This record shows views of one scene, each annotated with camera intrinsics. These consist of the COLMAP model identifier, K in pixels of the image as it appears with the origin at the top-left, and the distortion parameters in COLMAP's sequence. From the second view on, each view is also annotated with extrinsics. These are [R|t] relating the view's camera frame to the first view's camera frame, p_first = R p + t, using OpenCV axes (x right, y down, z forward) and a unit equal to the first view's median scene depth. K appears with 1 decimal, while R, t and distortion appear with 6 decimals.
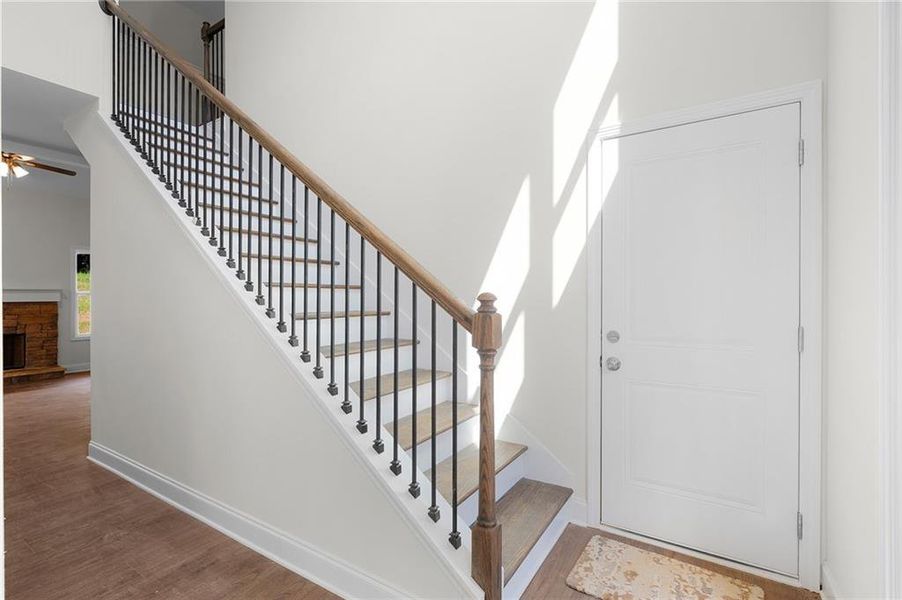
lens RADIAL K [[412.2, 0, 453.0], [0, 412.2, 295.8], [0, 0, 1]] dist [-0.000528, -0.000380]
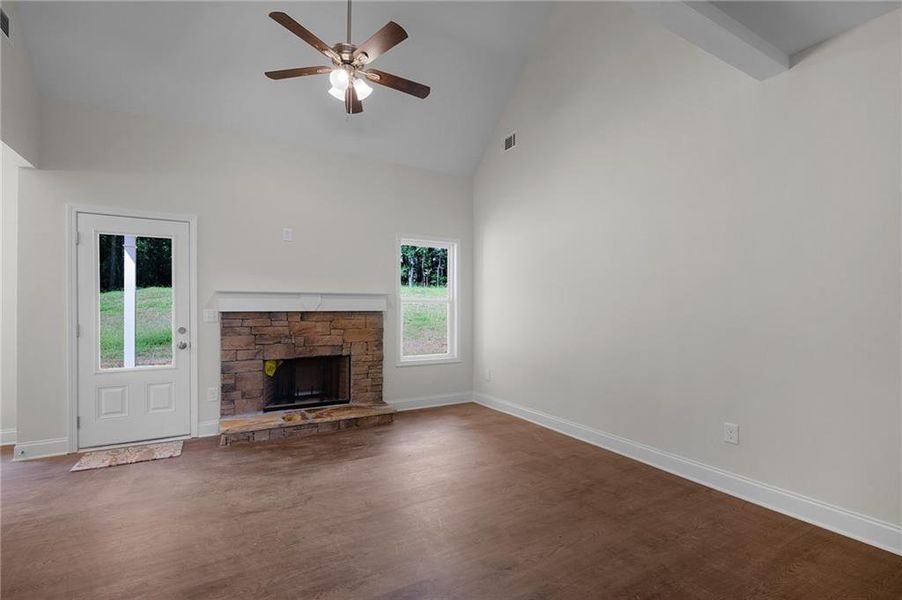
lens RADIAL K [[416.0, 0, 453.3], [0, 416.0, 307.5], [0, 0, 1]] dist [-0.000855, -0.000396]
pose [[0.882712, 0.004383, -0.469895, -0.526228], [-0.003761, 0.999990, 0.002261, 0.006064], [0.469900, -0.000229, 0.882720, 0.431998]]
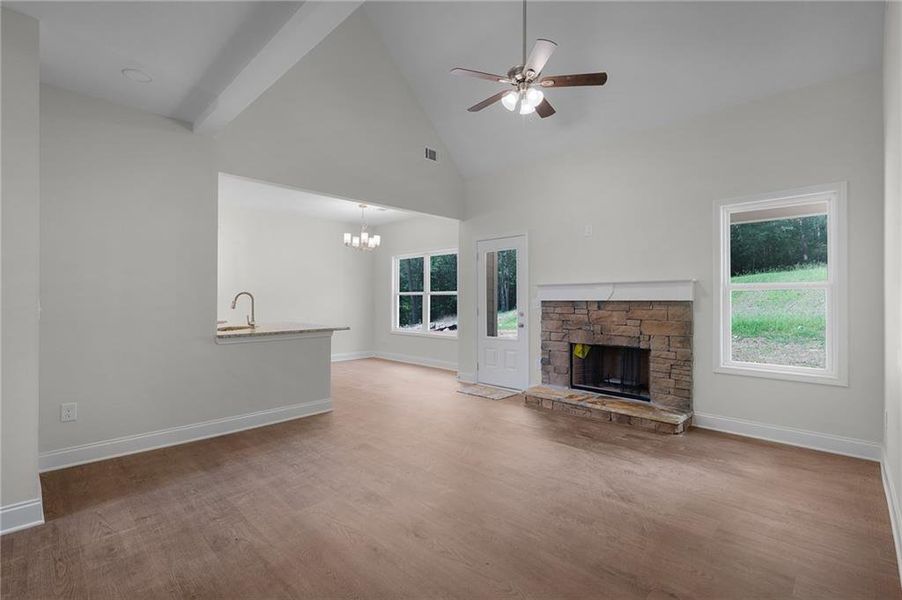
lens RADIAL K [[412.2, 0, 453.0], [0, 412.2, 295.8], [0, 0, 1]] dist [-0.000528, -0.000380]
pose [[-0.216424, -0.008357, -0.976264, -0.324851], [0.000492, 0.999962, -0.008669, 0.012202], [0.976299, -0.002356, -0.216412, 0.813600]]
